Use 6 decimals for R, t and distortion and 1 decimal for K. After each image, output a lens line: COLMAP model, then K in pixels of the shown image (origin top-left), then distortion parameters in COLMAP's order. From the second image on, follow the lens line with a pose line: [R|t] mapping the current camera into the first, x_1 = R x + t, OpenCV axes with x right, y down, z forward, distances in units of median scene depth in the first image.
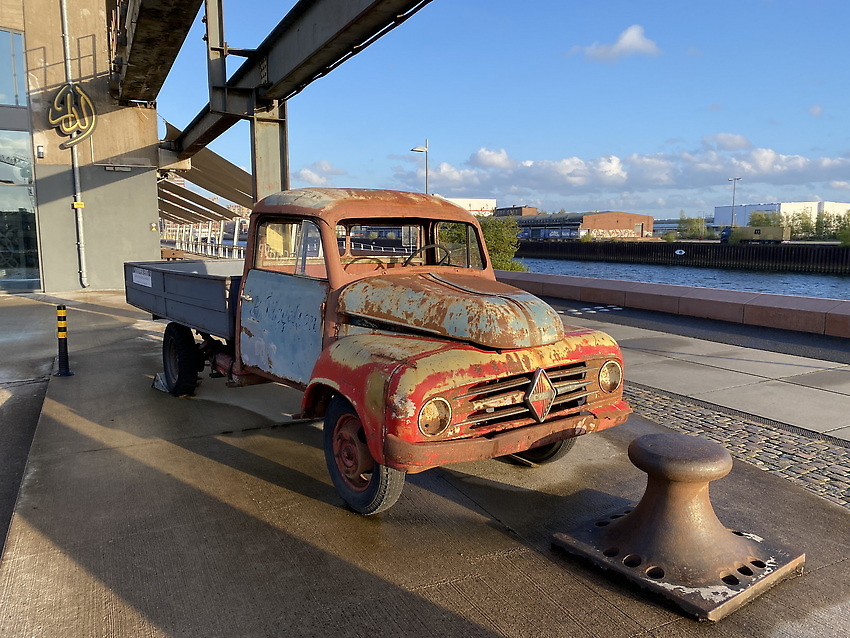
lens RADIAL K [[653.7, 0, 426.5], [0, 653.7, 321.4], [0, 0, 1]] dist [-0.013504, -0.003120]
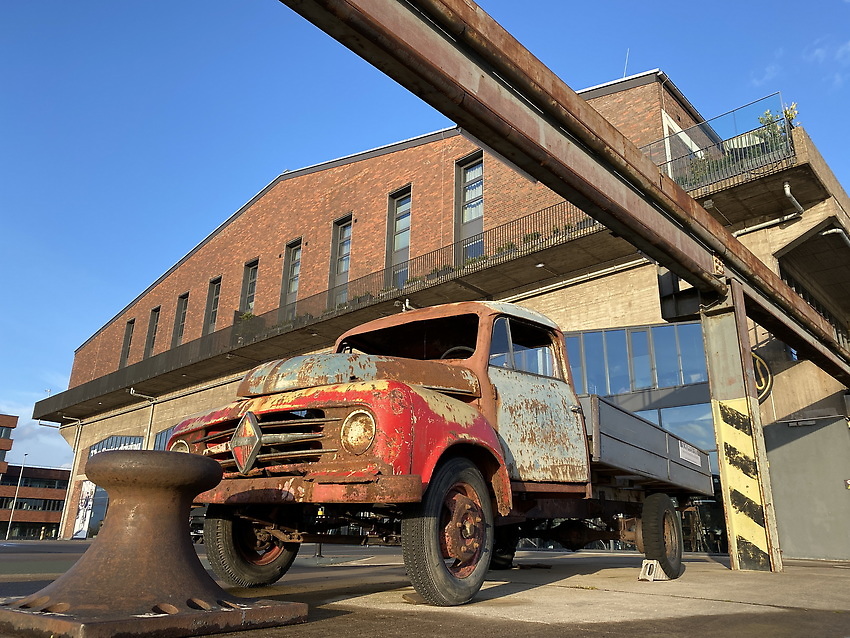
lens RADIAL K [[653.7, 0, 428.3], [0, 653.7, 318.4], [0, 0, 1]] dist [-0.013504, -0.003120]
pose [[0.346981, -0.302871, -0.887623, 0.235922], [-0.140877, 0.918852, -0.368597, 0.053630], [0.927231, 0.252942, 0.276157, 0.201228]]
